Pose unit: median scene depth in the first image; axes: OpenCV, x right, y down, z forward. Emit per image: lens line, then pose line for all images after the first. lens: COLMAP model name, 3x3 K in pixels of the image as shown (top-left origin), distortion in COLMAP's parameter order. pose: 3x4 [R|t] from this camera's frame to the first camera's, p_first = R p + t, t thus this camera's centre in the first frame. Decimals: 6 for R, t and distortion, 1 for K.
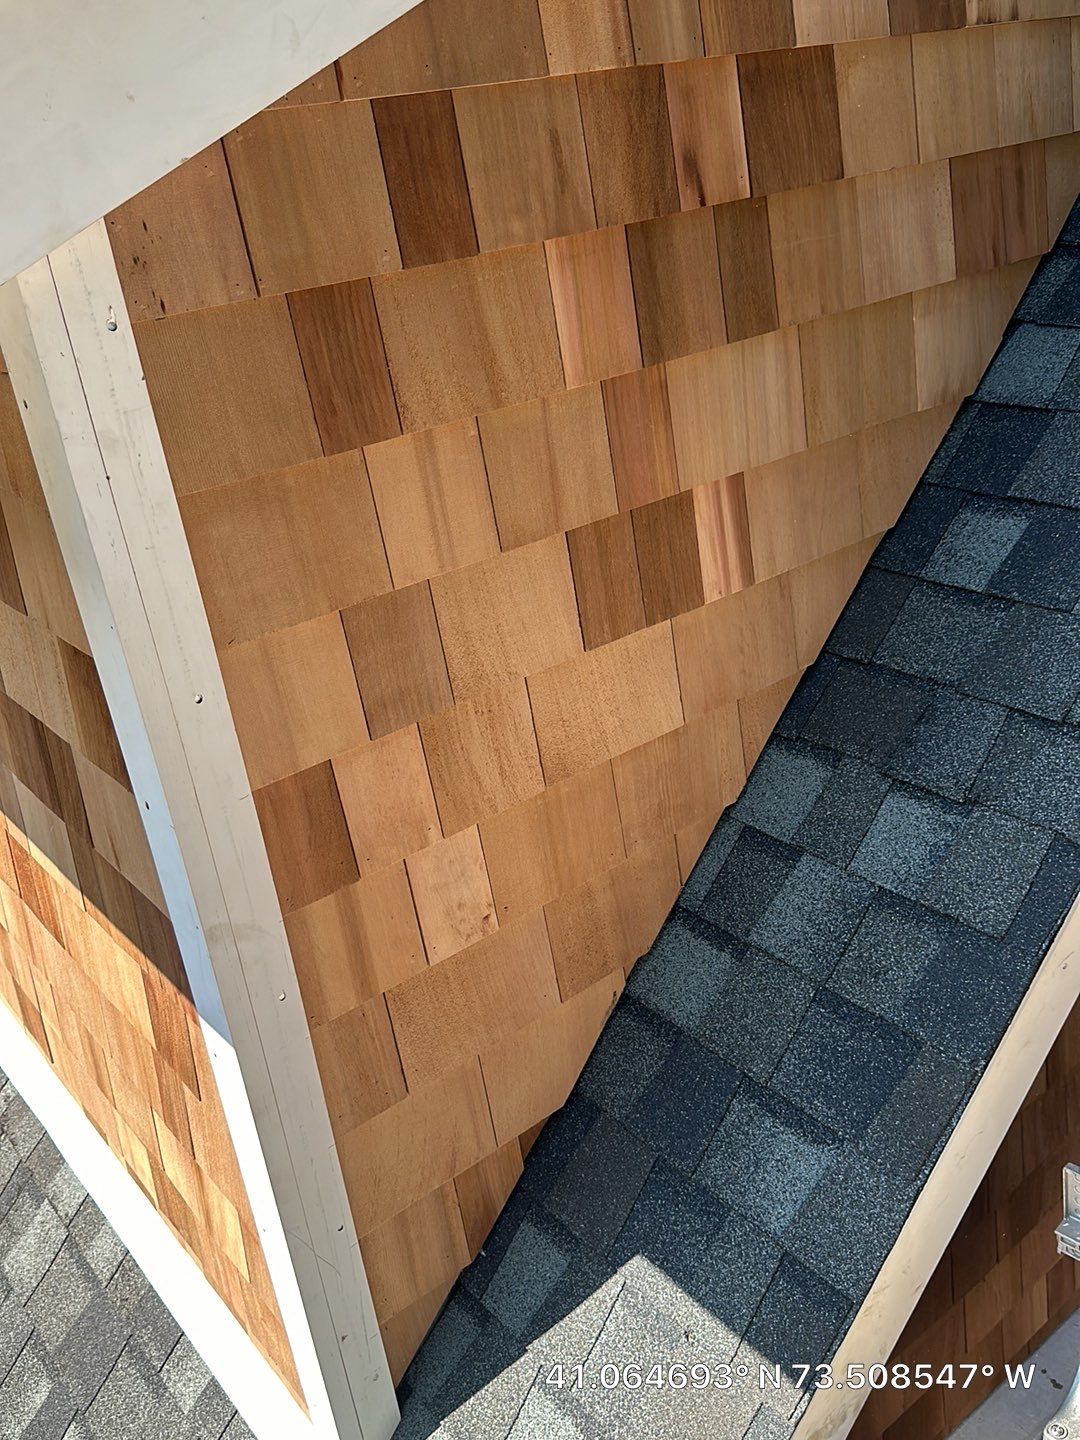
lens RADIAL K [[1289.0, 0, 540.0], [0, 1289.0, 720.0], [0, 0, 1]] dist [0.119915, -0.204168]
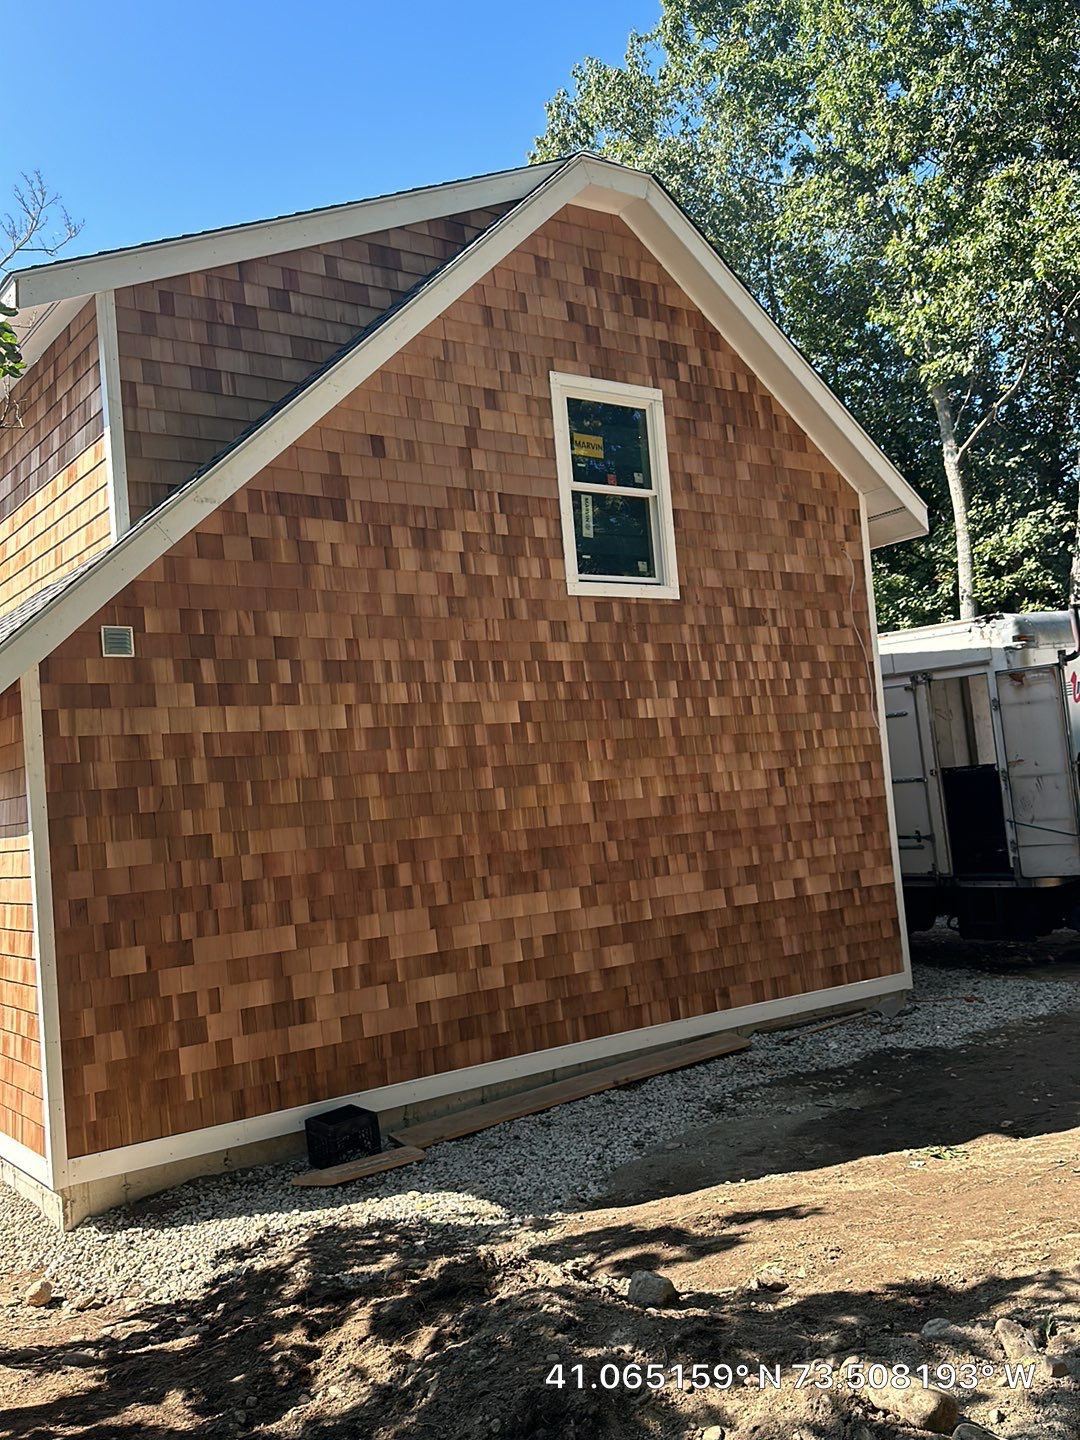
lens RADIAL K [[1273.3, 0, 538.8], [0, 1273.3, 728.3], [0, 0, 1]] dist [0.184124, -0.367292]
pose [[0.998666, 0.039442, -0.033323, 1.559679], [-0.050558, 0.878032, -0.475923, 3.352241], [0.010488, 0.476973, 0.878855, -2.755137]]
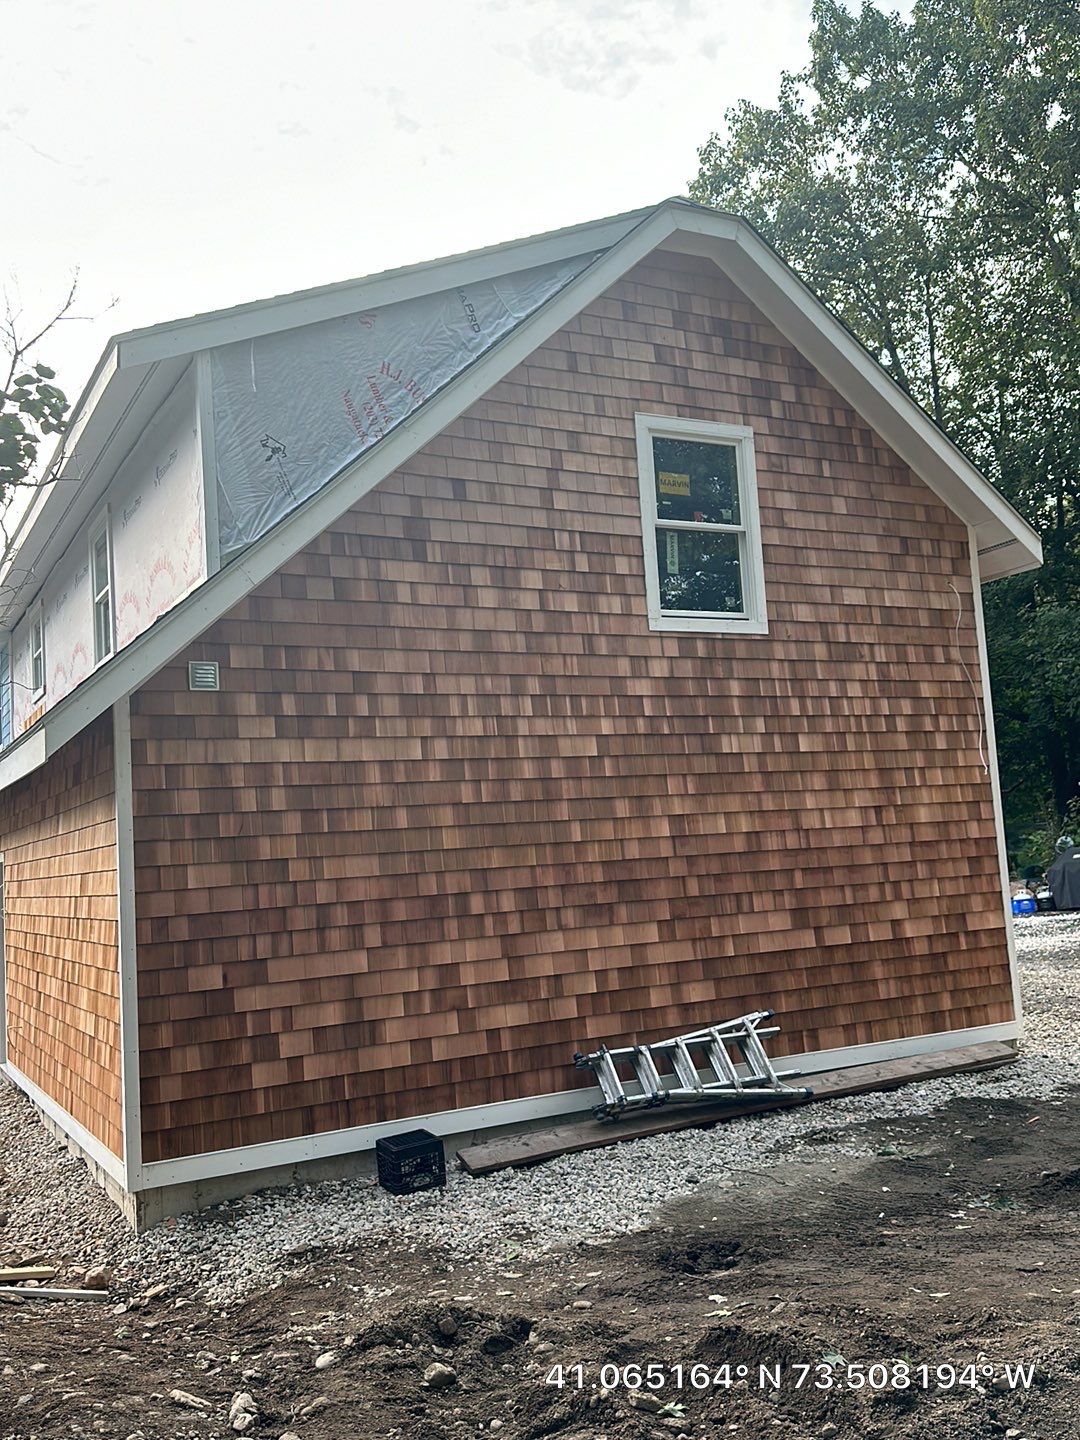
lens RADIAL K [[1273.3, 0, 538.8], [0, 1273.3, 728.3], [0, 0, 1]] dist [0.184124, -0.367292]
pose [[0.984267, 0.044537, -0.170984, 1.999029], [-0.123998, 0.863498, -0.488872, 3.373140], [0.125872, 0.502382, 0.855435, -2.804048]]
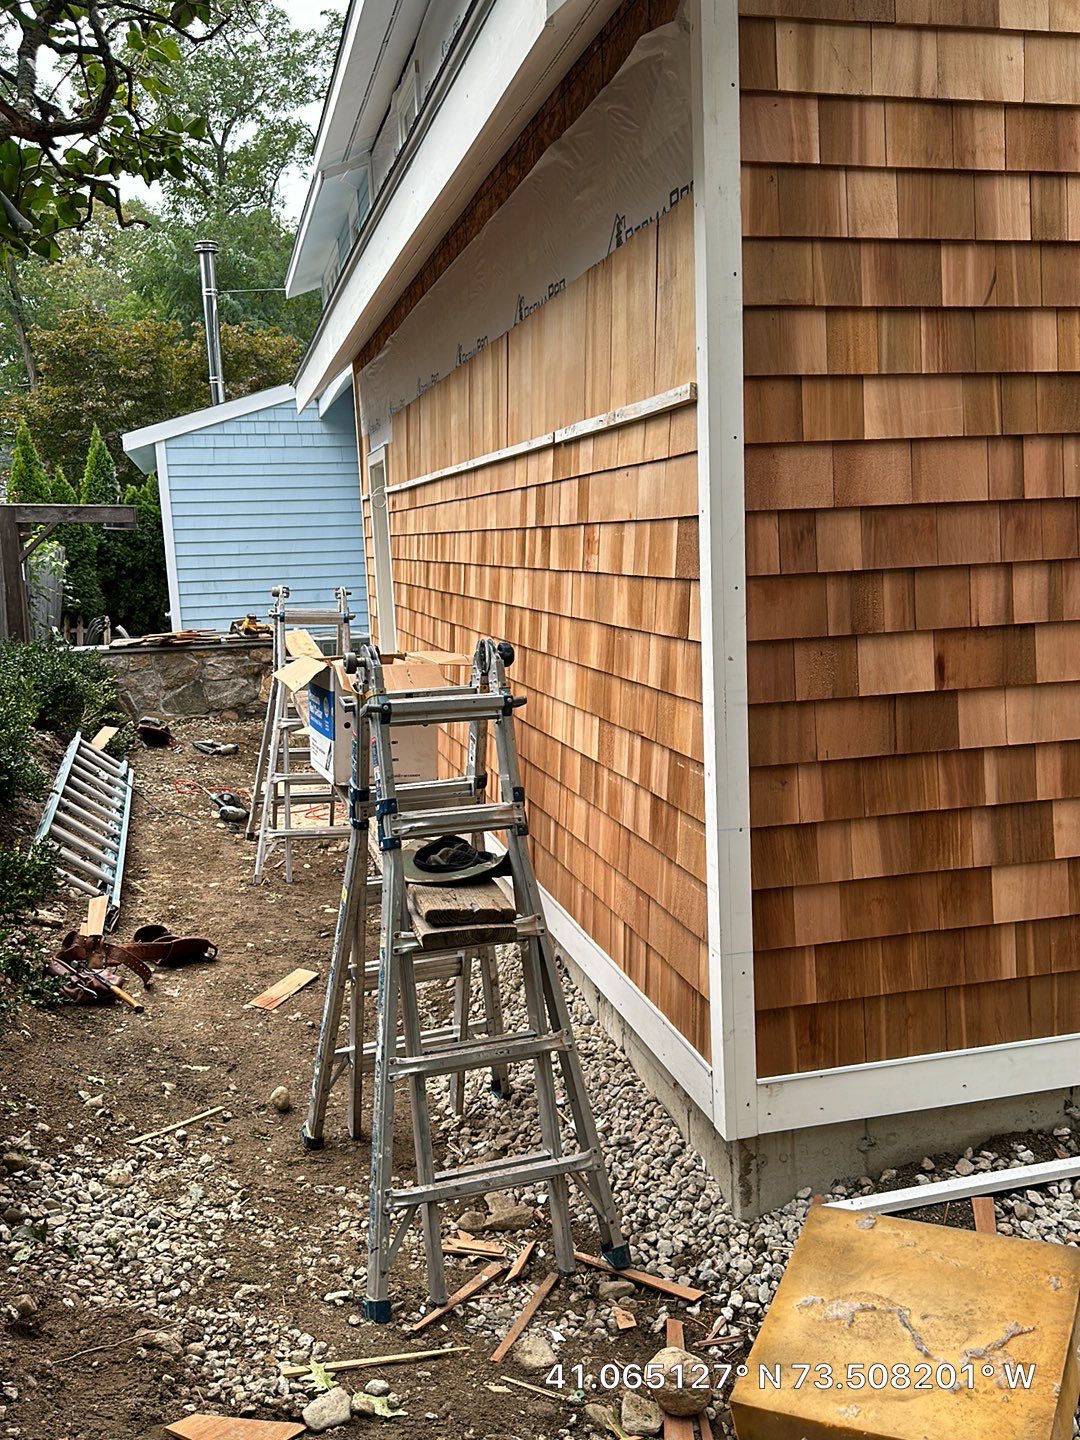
lens RADIAL K [[1273.3, 0, 538.8], [0, 1273.3, 728.3], [0, 0, 1]] dist [0.184124, -0.367292]
pose [[0.910685, 0.145793, -0.386520, 0.286980], [-0.238451, 0.949562, -0.203648, 2.601780], [0.337334, 0.277626, 0.899516, -0.312237]]
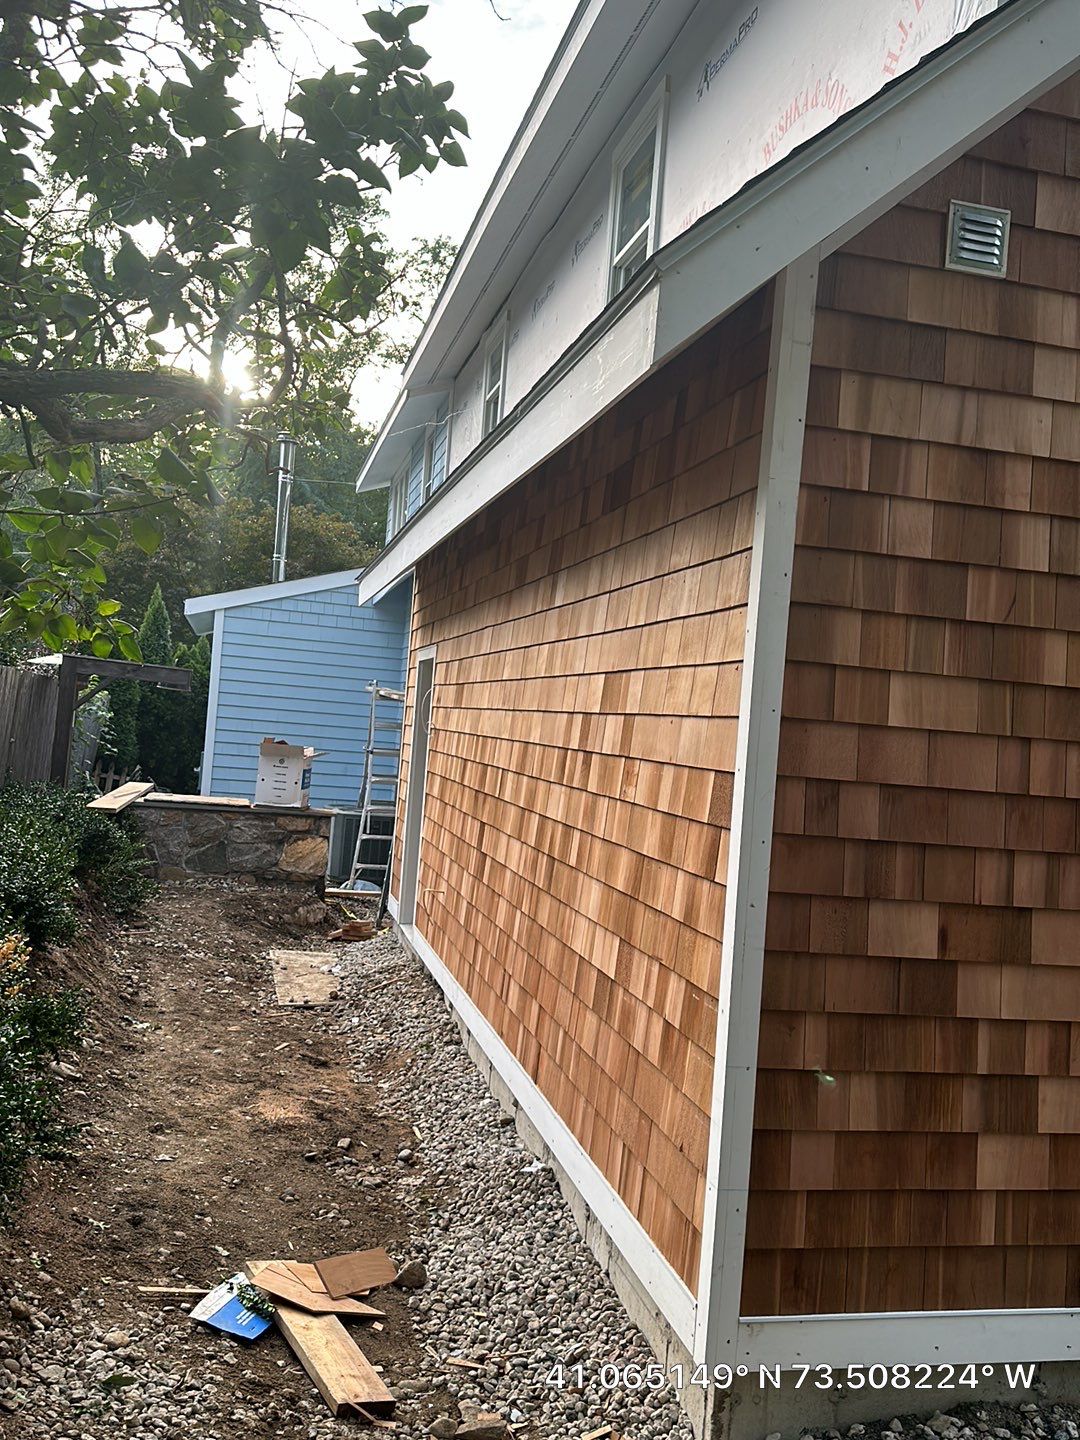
lens RADIAL K [[1273.3, 0, 538.8], [0, 1273.3, 728.3], [0, 0, 1]] dist [0.184124, -0.367292]
pose [[0.887437, 0.194383, -0.417936, 0.303771], [-0.349888, 0.874353, -0.336282, 2.618411], [0.300056, 0.444660, 0.843945, -0.520430]]
